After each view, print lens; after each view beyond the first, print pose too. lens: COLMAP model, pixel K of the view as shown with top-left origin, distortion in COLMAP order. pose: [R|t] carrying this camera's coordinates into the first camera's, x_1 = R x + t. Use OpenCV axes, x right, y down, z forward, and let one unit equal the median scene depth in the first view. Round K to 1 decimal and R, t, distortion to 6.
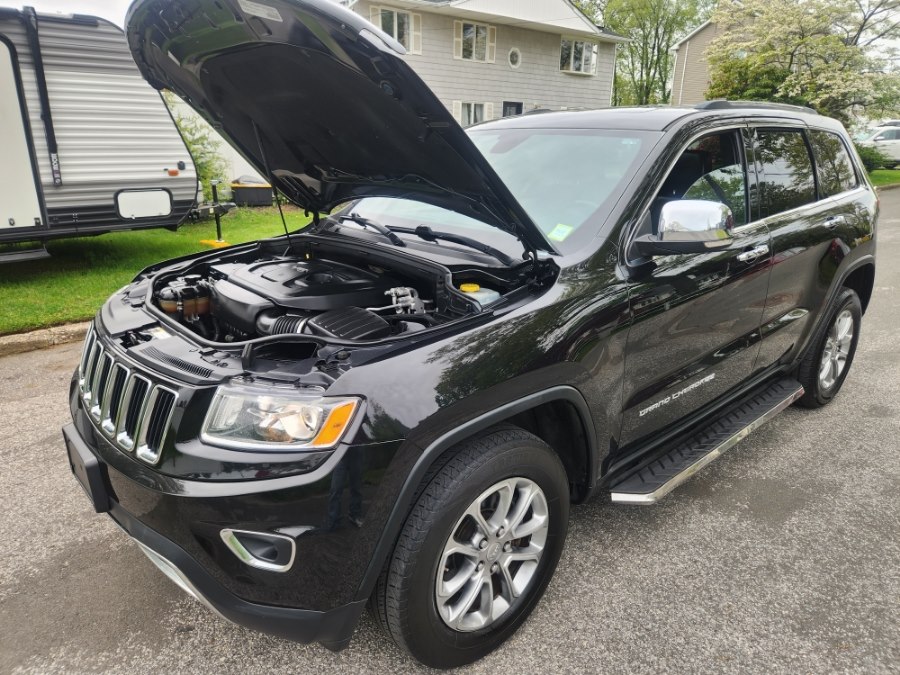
lens RADIAL K [[613.7, 0, 446.8], [0, 613.7, 341.5], [0, 0, 1]] dist [0.065034, -0.060962]
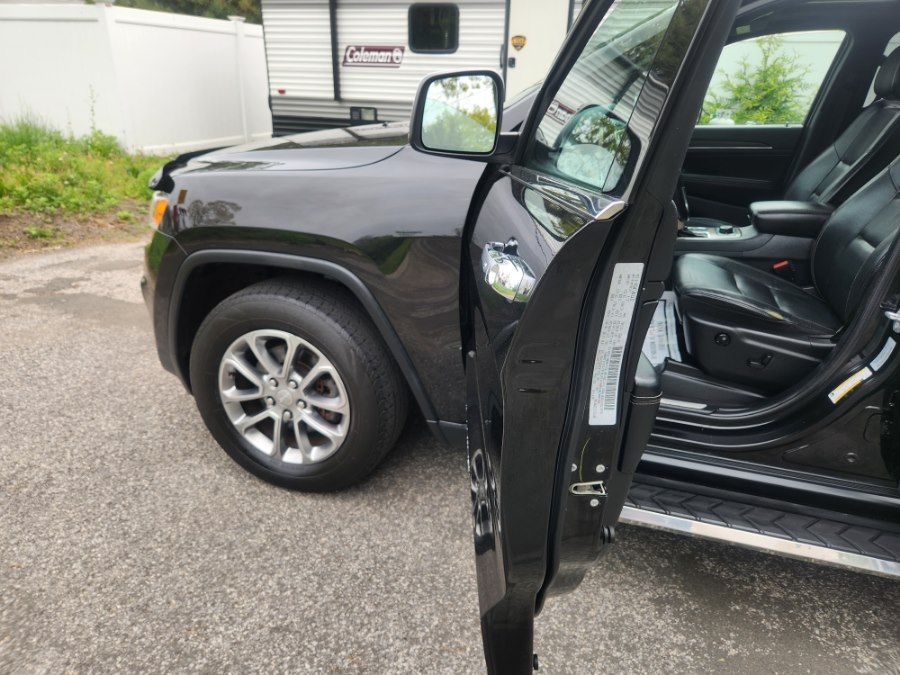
lens RADIAL K [[622.2, 0, 448.8], [0, 622.2, 332.7], [0, 0, 1]] dist [0.072297, -0.070567]
pose [[0.496294, 0.336754, -0.800180, 0.783825], [-0.309199, 0.929828, 0.199542, -0.049585], [0.811226, 0.148383, 0.565592, 0.448935]]
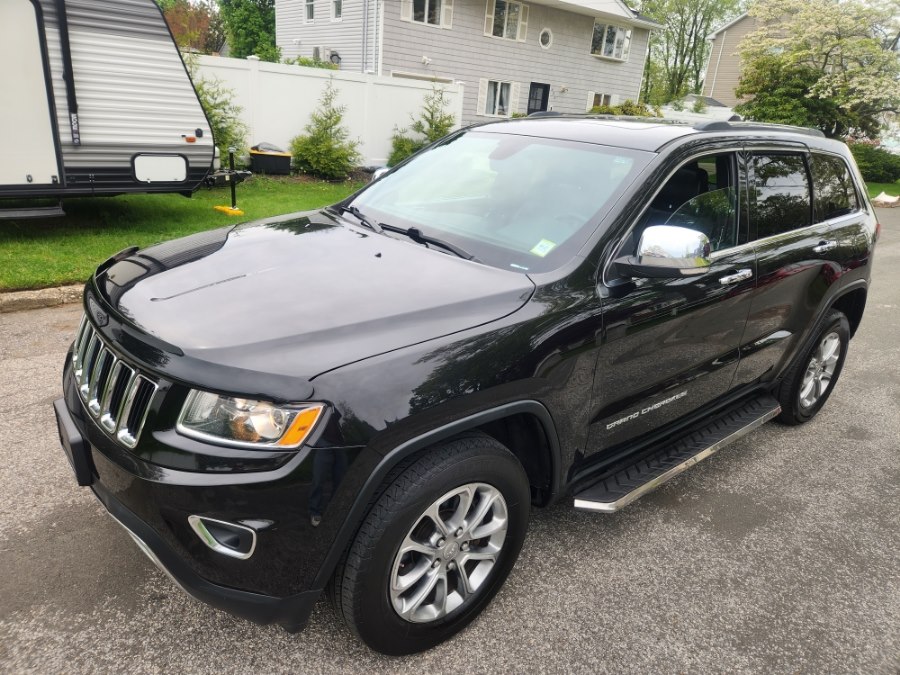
lens RADIAL K [[610.6, 0, 450.0], [0, 610.6, 337.5], [0, 0, 1]] dist [0.069619, -0.065422]
pose [[0.997076, 0.075275, -0.013144, 0.045673], [-0.074761, 0.996552, 0.035975, -0.045035], [0.015807, -0.034887, 0.999266, -0.028509]]
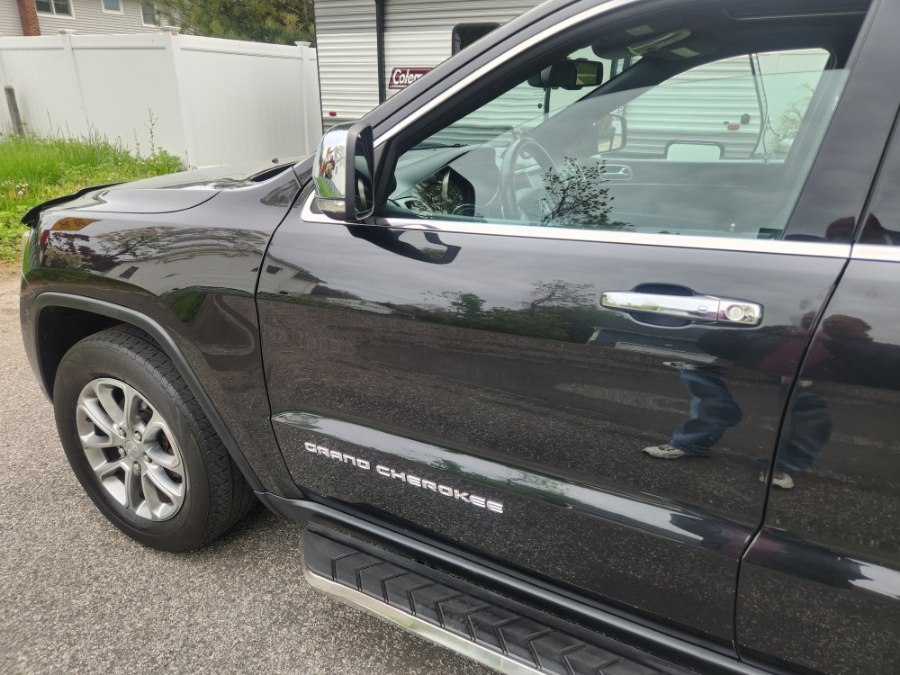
lens RADIAL K [[610.6, 0, 450.0], [0, 610.6, 337.5], [0, 0, 1]] dist [0.069619, -0.065422]
pose [[0.348280, 0.351021, -0.869187, 0.800483], [-0.323705, 0.915237, 0.239911, -0.174462], [0.879725, 0.197804, 0.432386, 0.734204]]
